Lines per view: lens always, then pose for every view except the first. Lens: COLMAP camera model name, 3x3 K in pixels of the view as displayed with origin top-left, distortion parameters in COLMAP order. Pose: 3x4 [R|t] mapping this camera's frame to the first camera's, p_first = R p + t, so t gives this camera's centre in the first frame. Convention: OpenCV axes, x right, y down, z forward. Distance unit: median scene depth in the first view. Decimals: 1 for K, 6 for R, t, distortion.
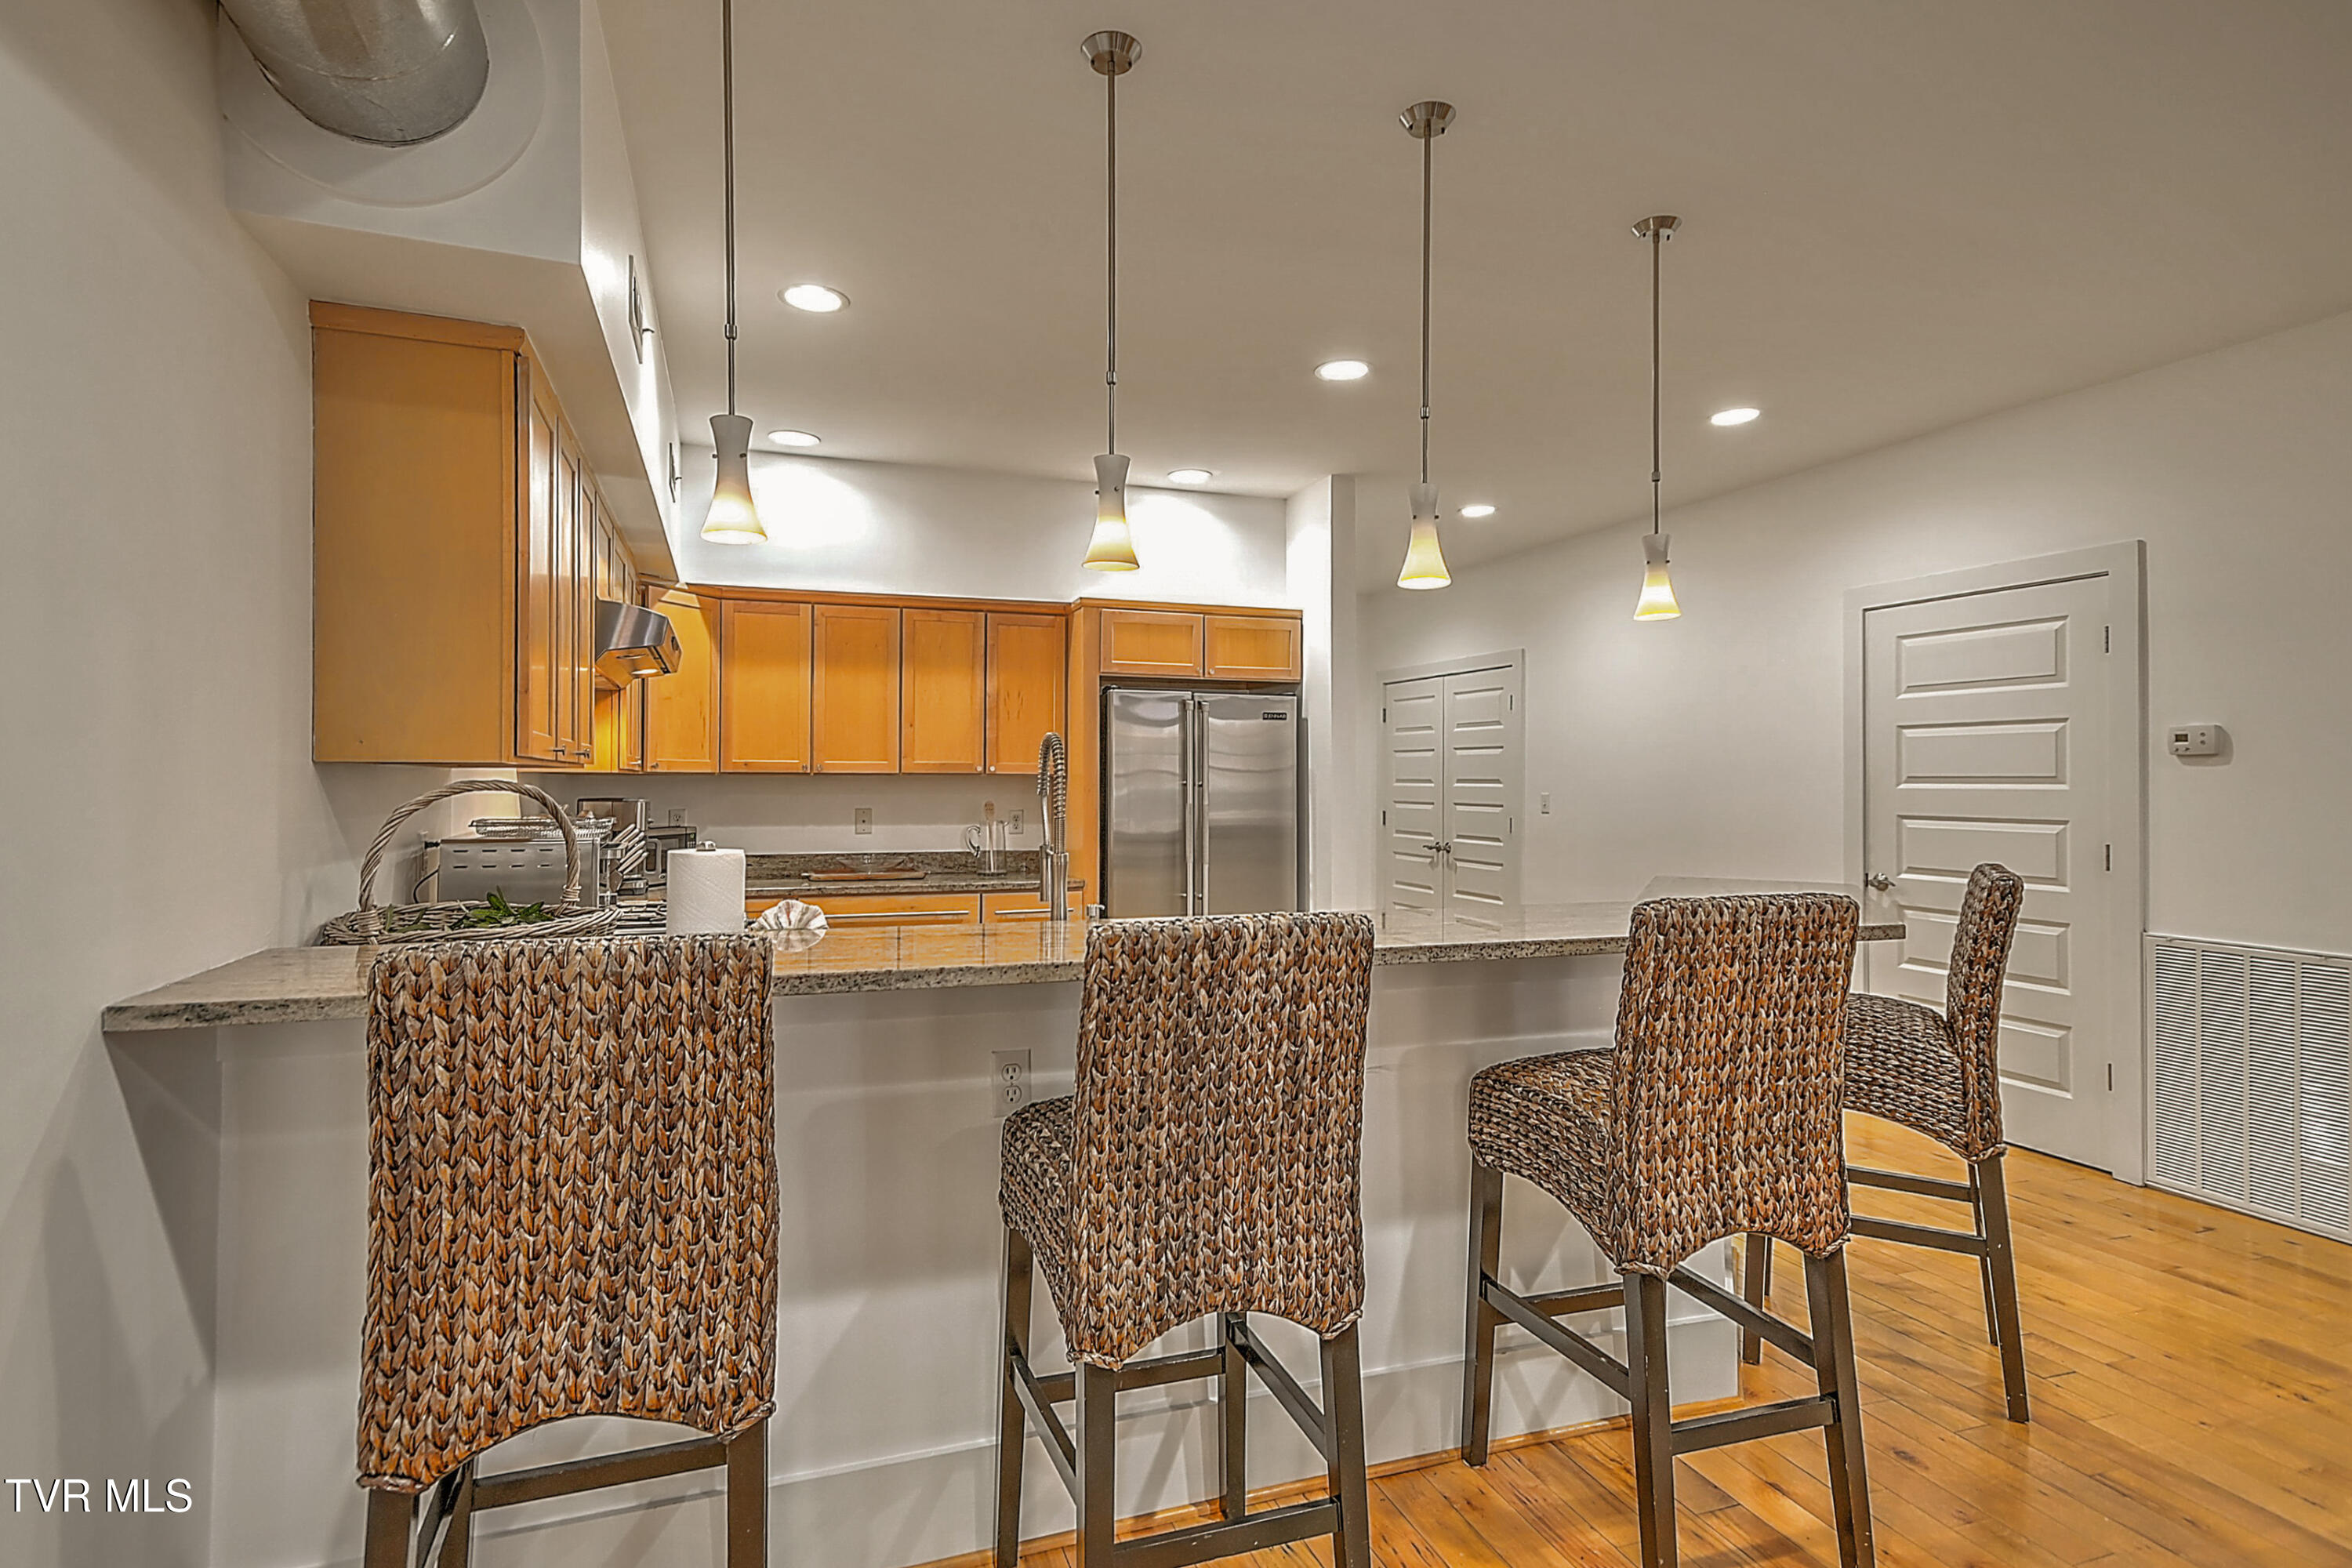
lens RADIAL K [[1179.9, 0, 1161.1], [0, 1179.9, 779.7], [0, 0, 1]] dist [0.015161, -0.000053]
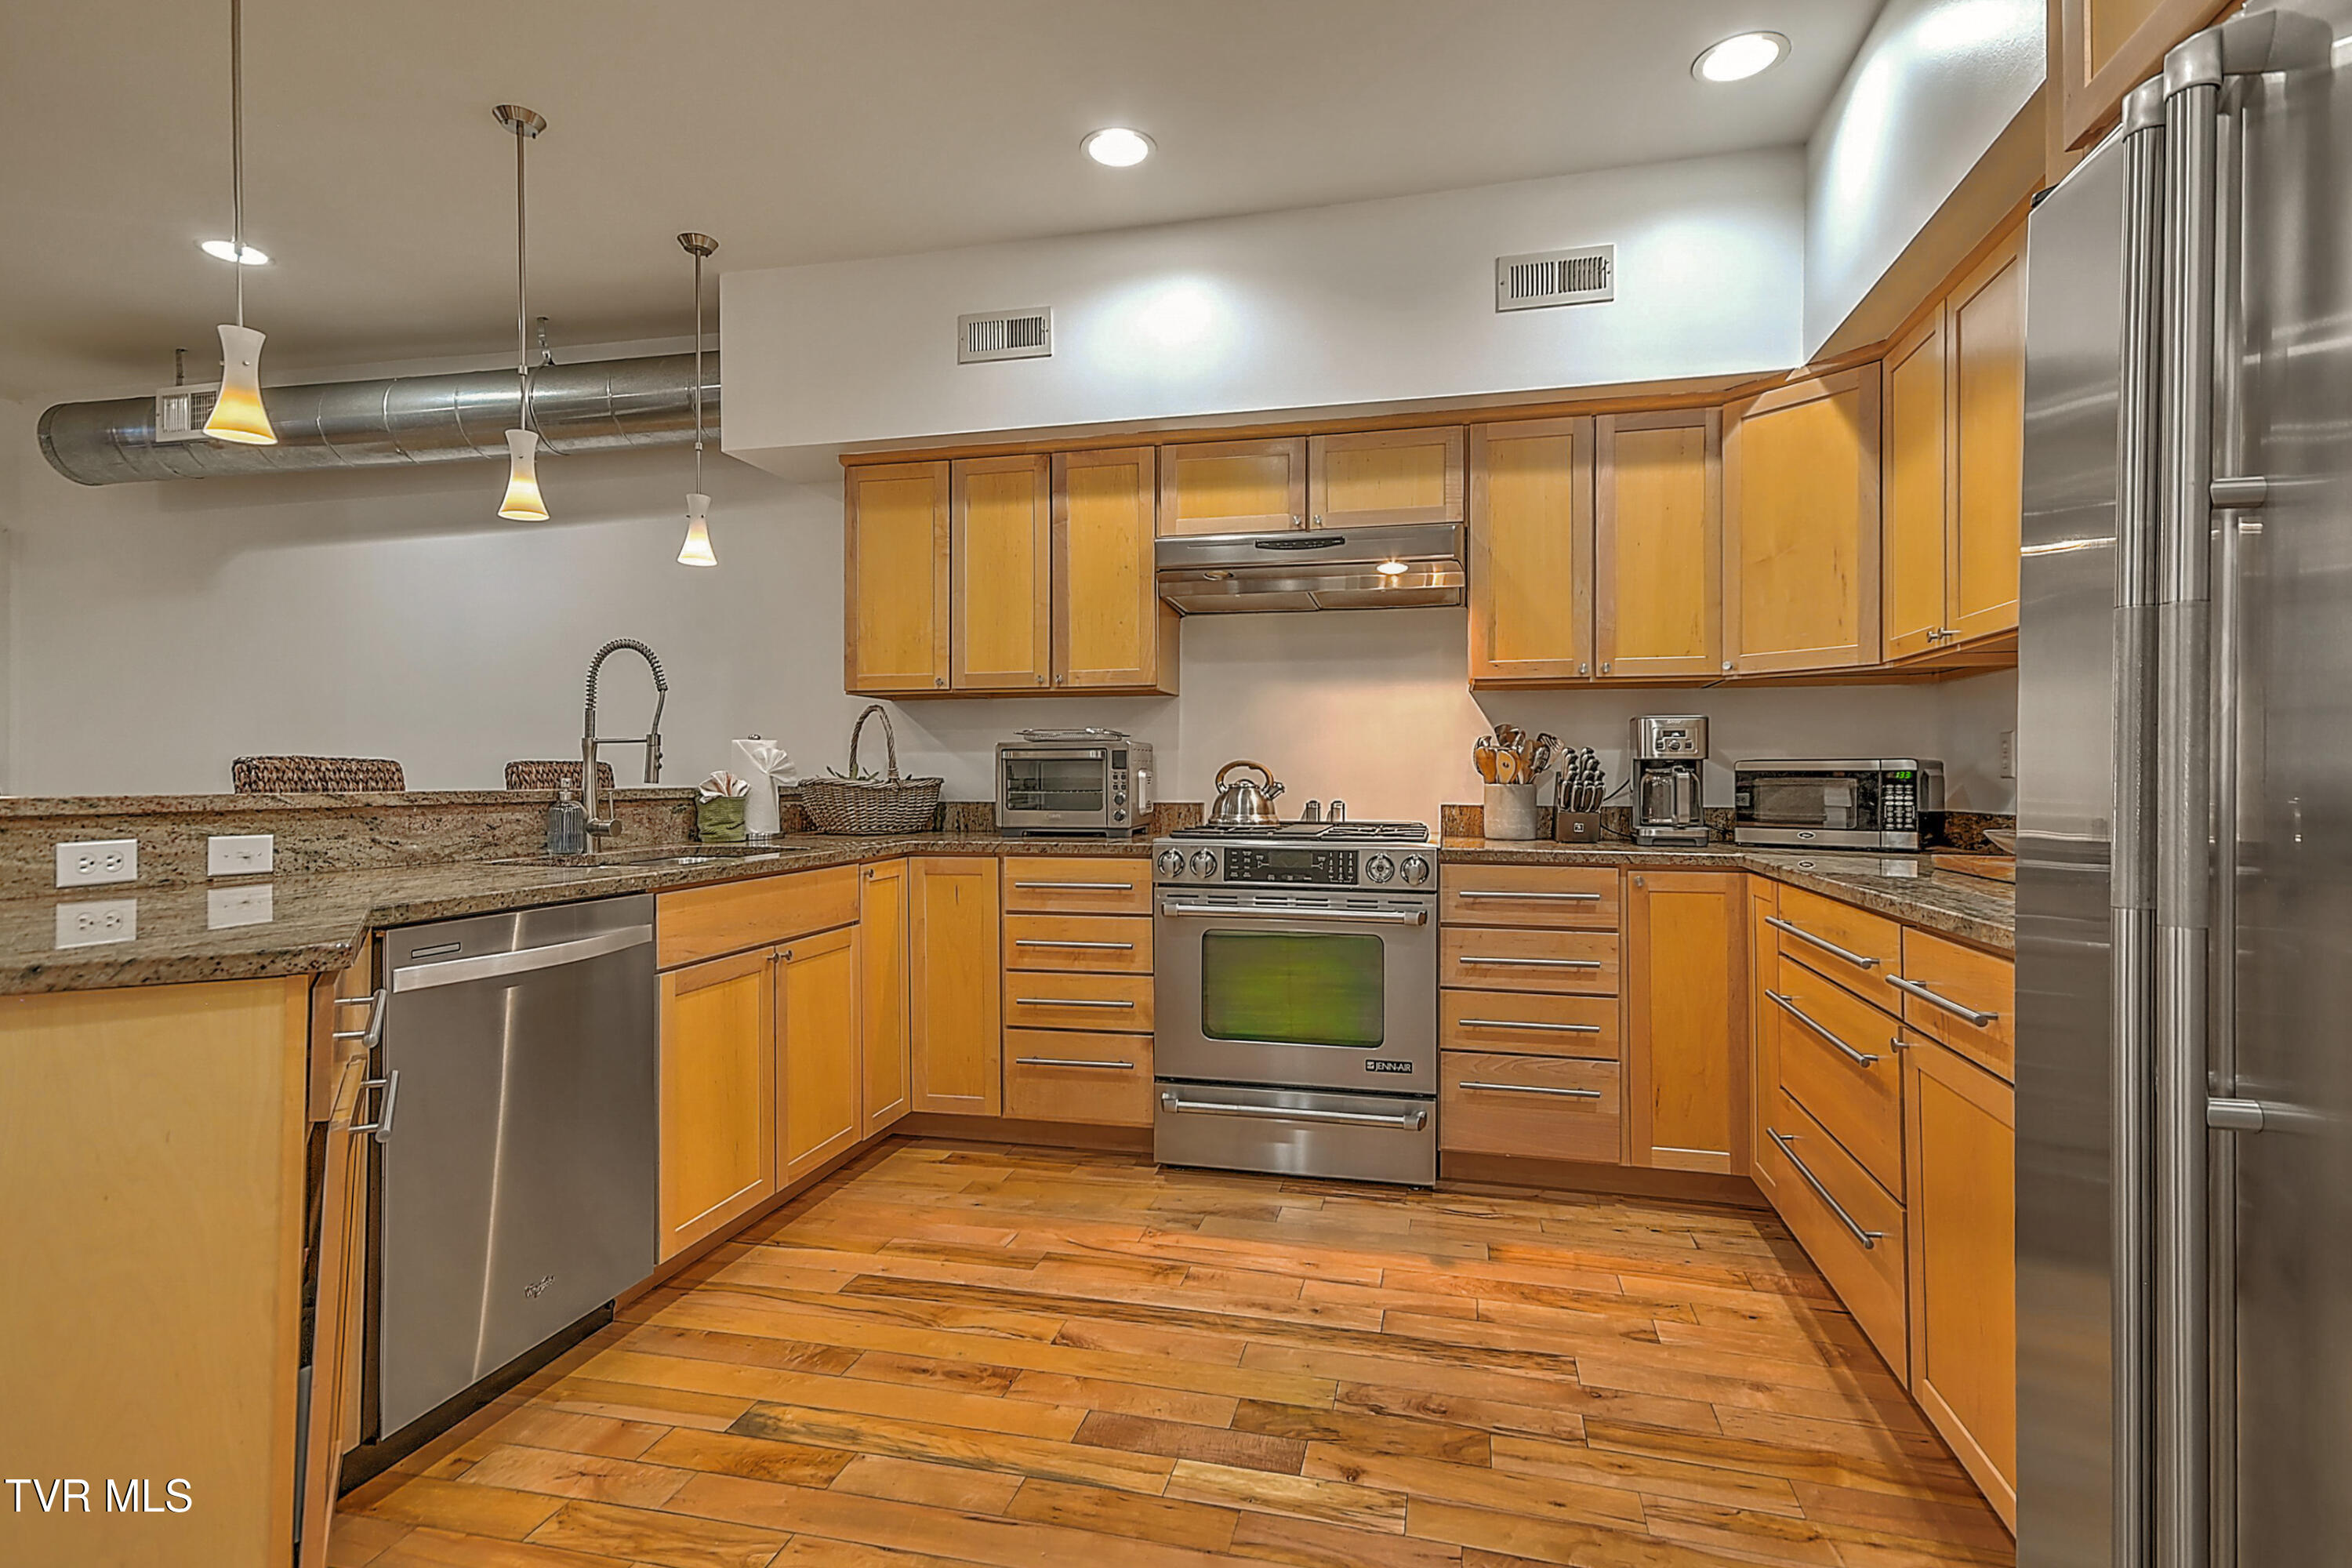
lens RADIAL K [[1188.9, 0, 1167.9], [0, 1188.9, 762.2], [0, 0, 1]] dist [0.022243, 0.001015]
pose [[-0.543744, -0.009168, -0.839201, 0.285603], [0.003634, 0.999905, -0.013278, 0.046082], [0.839243, -0.010270, -0.543659, 0.979709]]
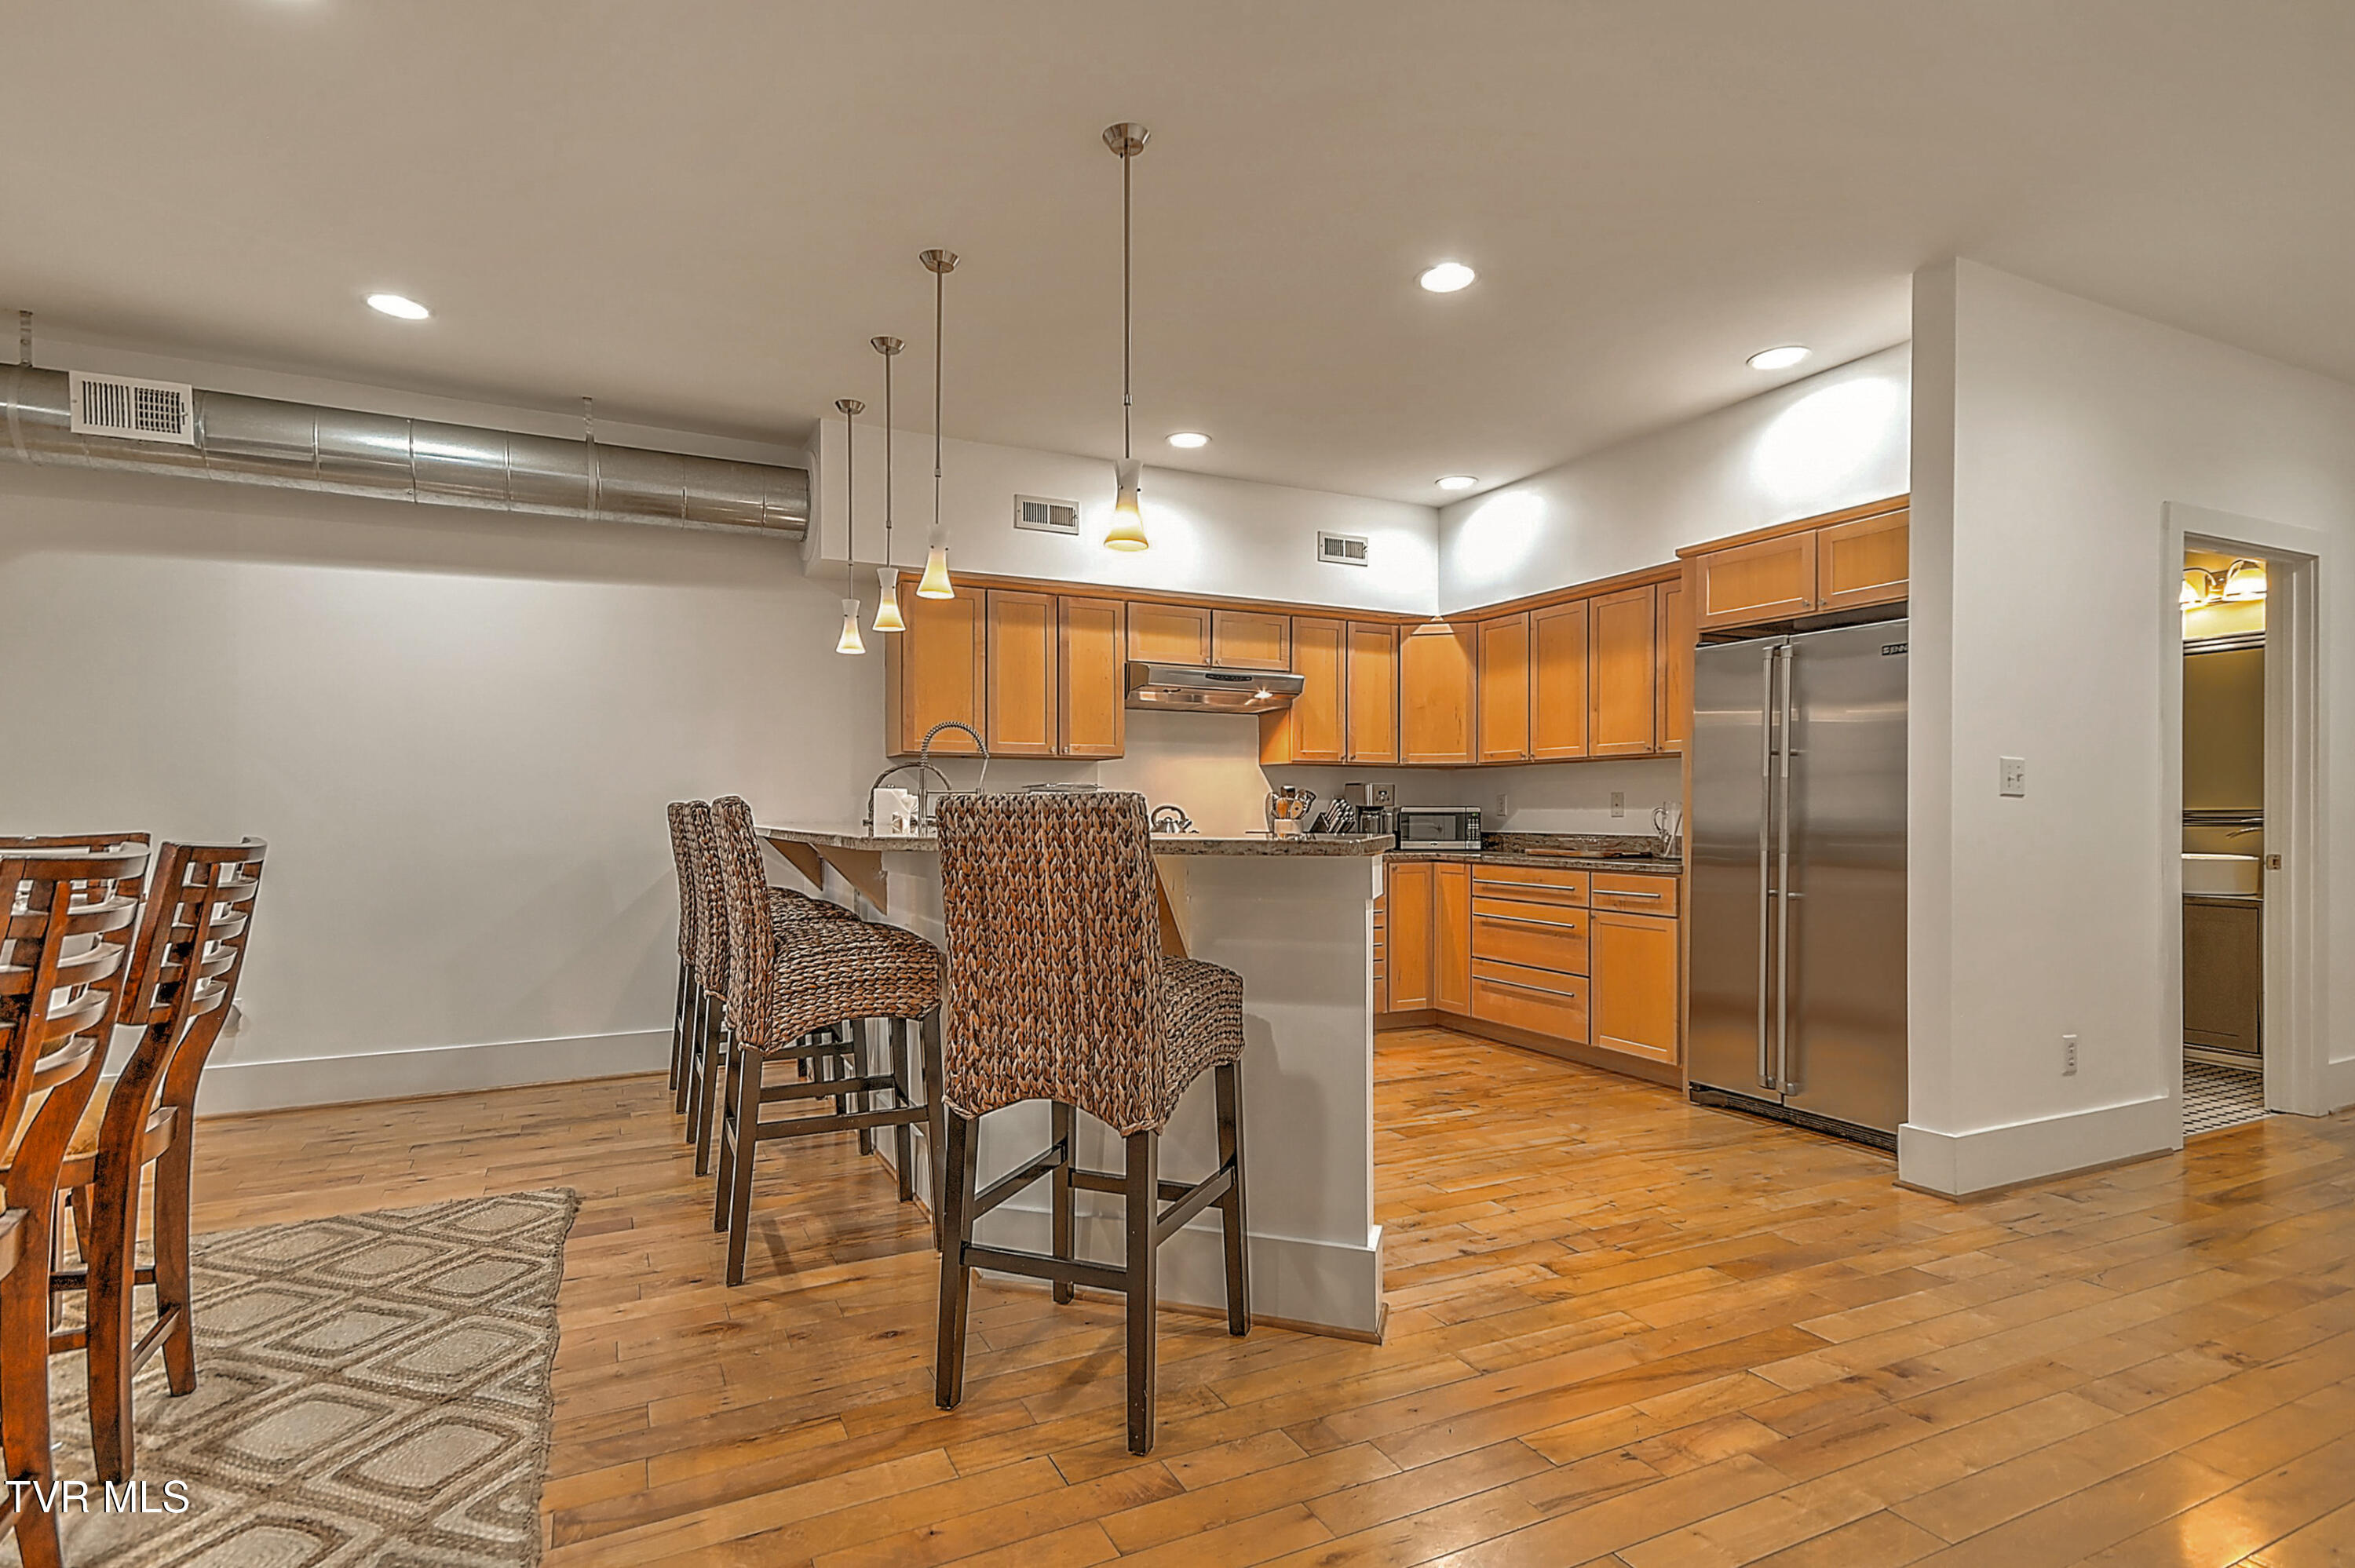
lens RADIAL K [[1188.1, 0, 1175.9], [0, 1188.1, 799.7], [0, 0, 1]] dist [0.029053, 0.000105]
pose [[0.135401, -0.007507, -0.990762, 0.776914], [0.002177, 0.999971, -0.007280, 0.038998], [0.990788, -0.001171, 0.135414, 0.498556]]
